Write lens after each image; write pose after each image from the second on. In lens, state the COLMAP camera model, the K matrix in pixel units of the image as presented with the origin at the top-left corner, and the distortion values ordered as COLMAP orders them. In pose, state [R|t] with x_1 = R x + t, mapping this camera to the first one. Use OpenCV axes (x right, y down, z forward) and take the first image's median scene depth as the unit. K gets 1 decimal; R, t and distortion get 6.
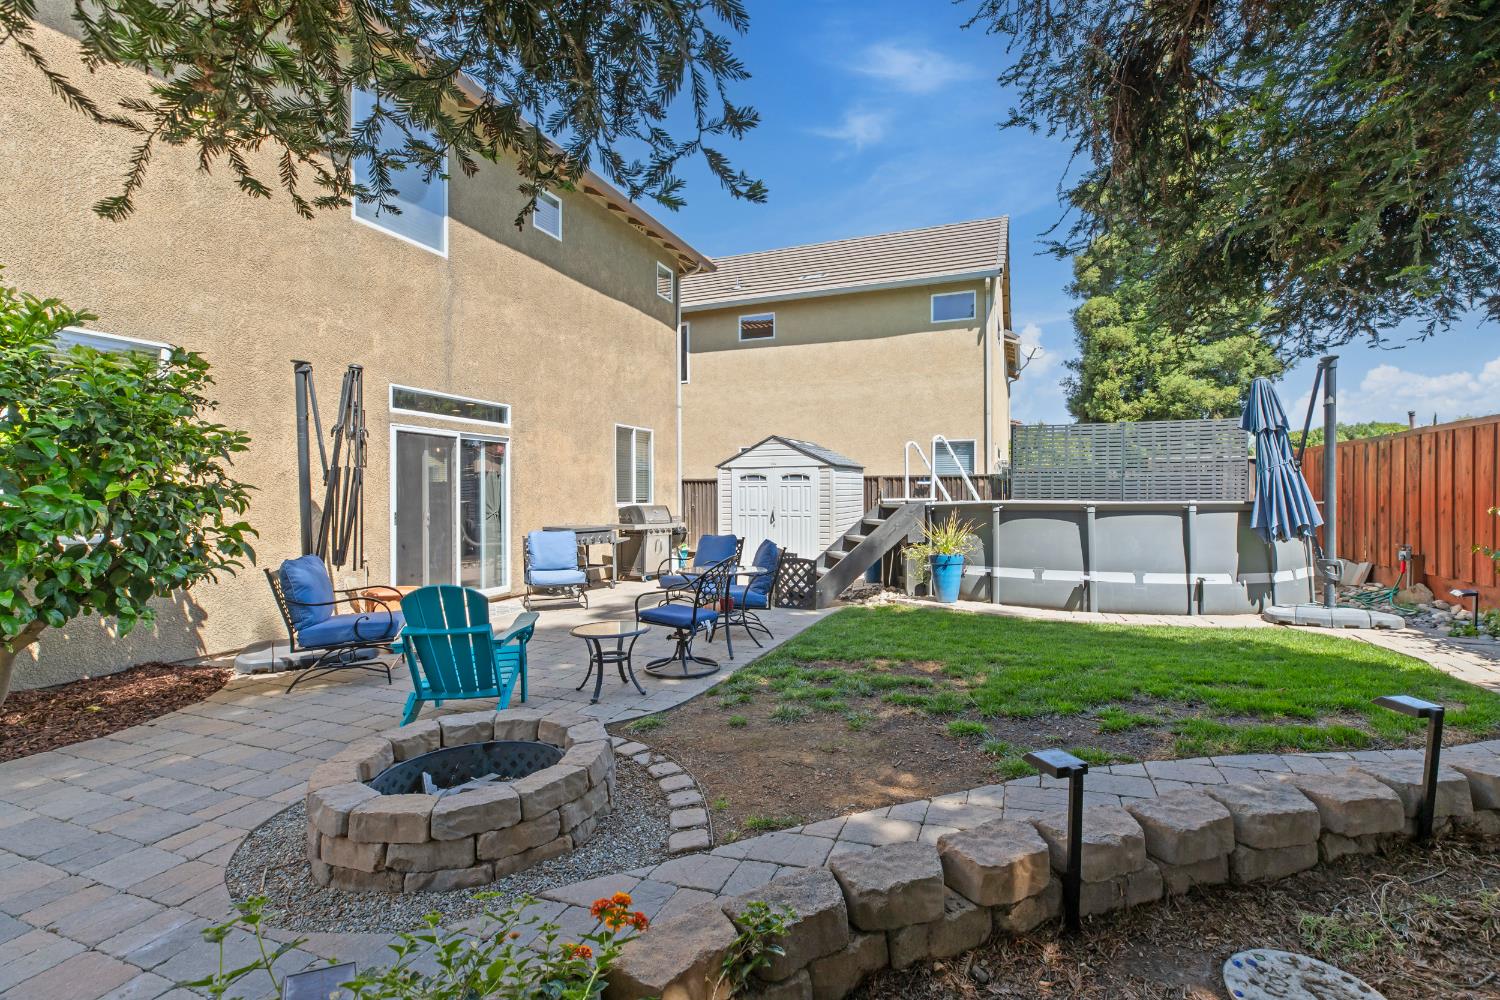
lens RADIAL K [[677.9, 0, 752.9], [0, 677.9, 497.5], [0, 0, 1]] dist [0.003306, 0.000144]
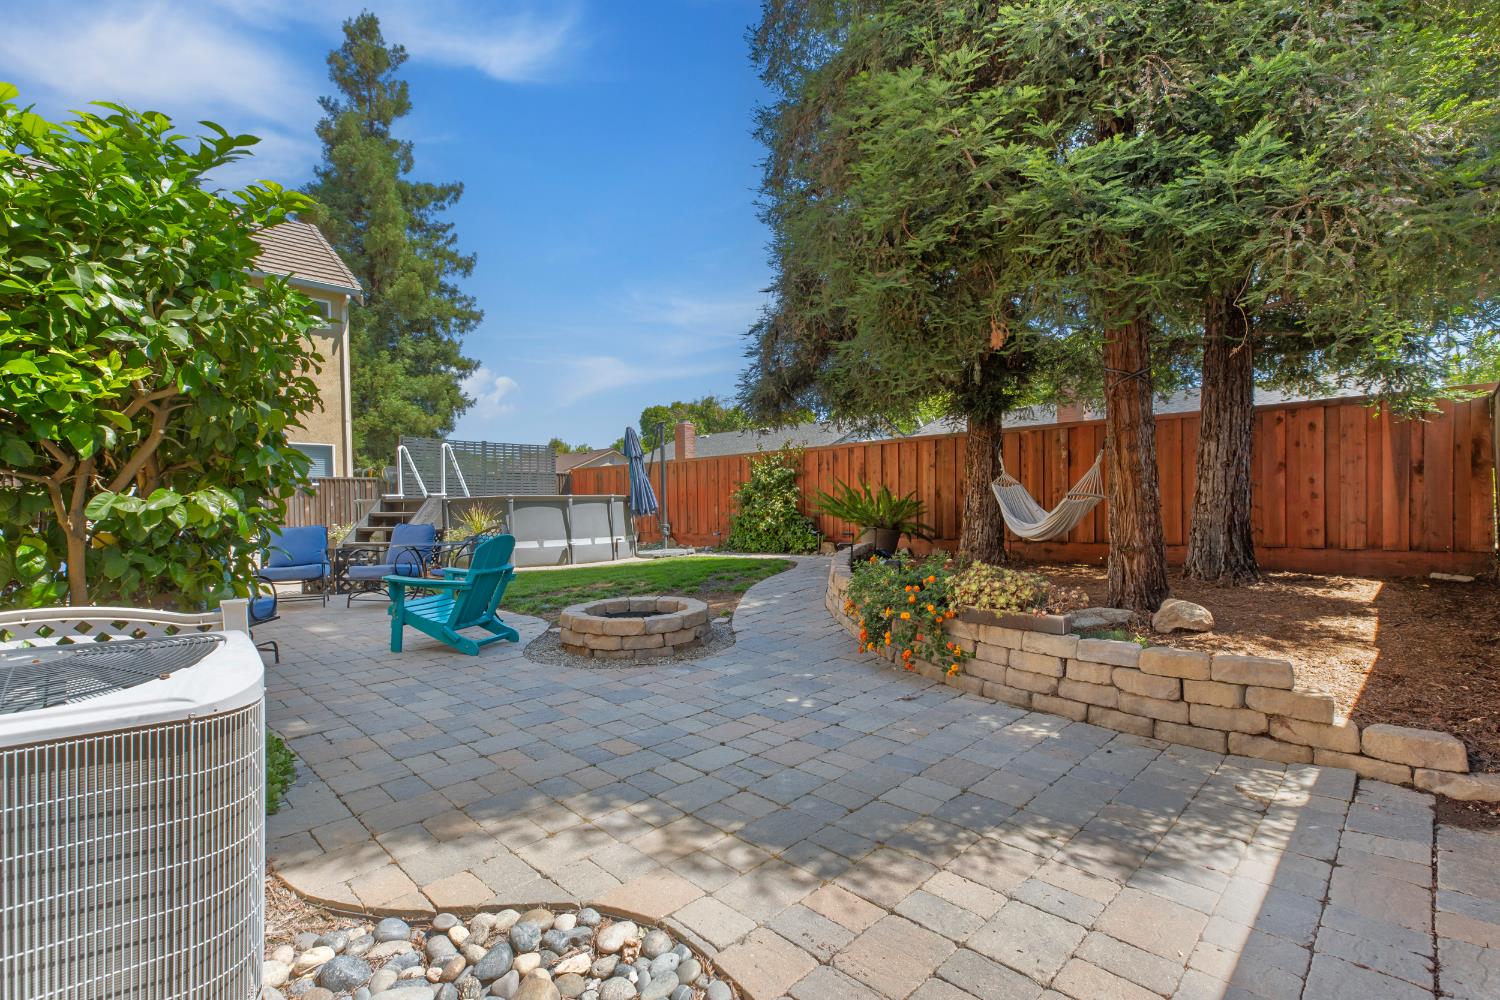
lens RADIAL K [[677.9, 0, 752.8], [0, 677.9, 507.9], [0, 0, 1]] dist [0.003306, 0.000144]
pose [[0.387594, -0.004672, 0.921818, -0.469784], [0.010257, 0.999947, 0.000756, 0.022351], [-0.921773, 0.009162, 0.387622, -0.009530]]
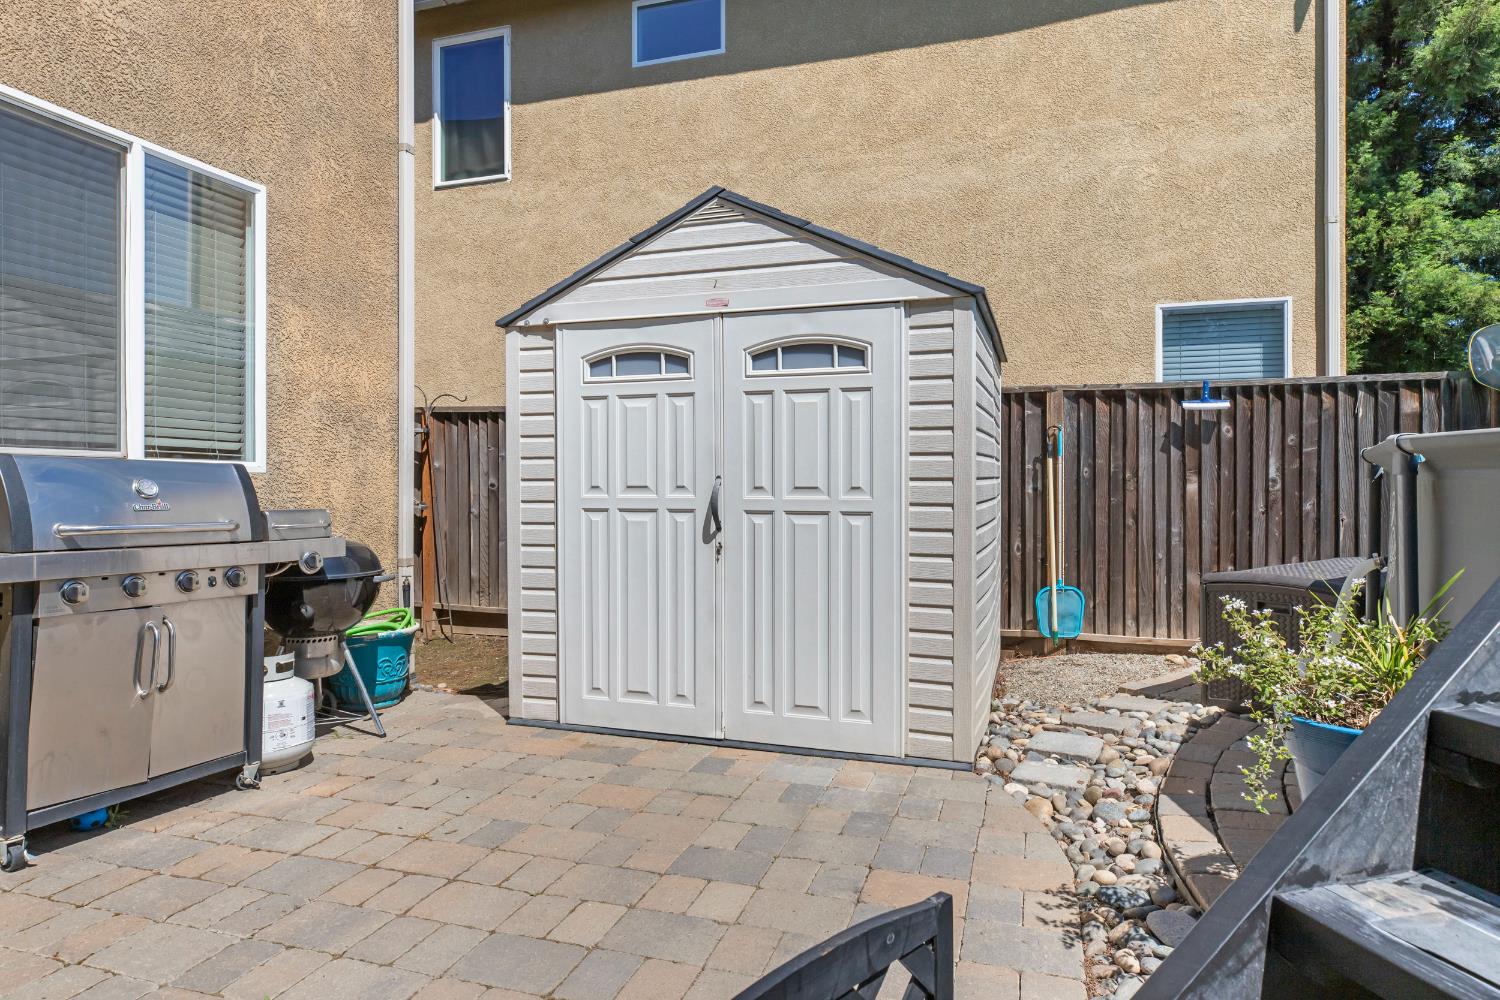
lens RADIAL K [[884.8, 0, 750.8], [0, 884.8, 498.6], [0, 0, 1]] dist [0.008407, 0.003065]
pose [[0.998202, 0.000496, 0.059938, 0.022545], [-0.001127, 0.999944, 0.010502, 0.018845], [-0.059930, -0.010551, 0.998147, 0.660659]]
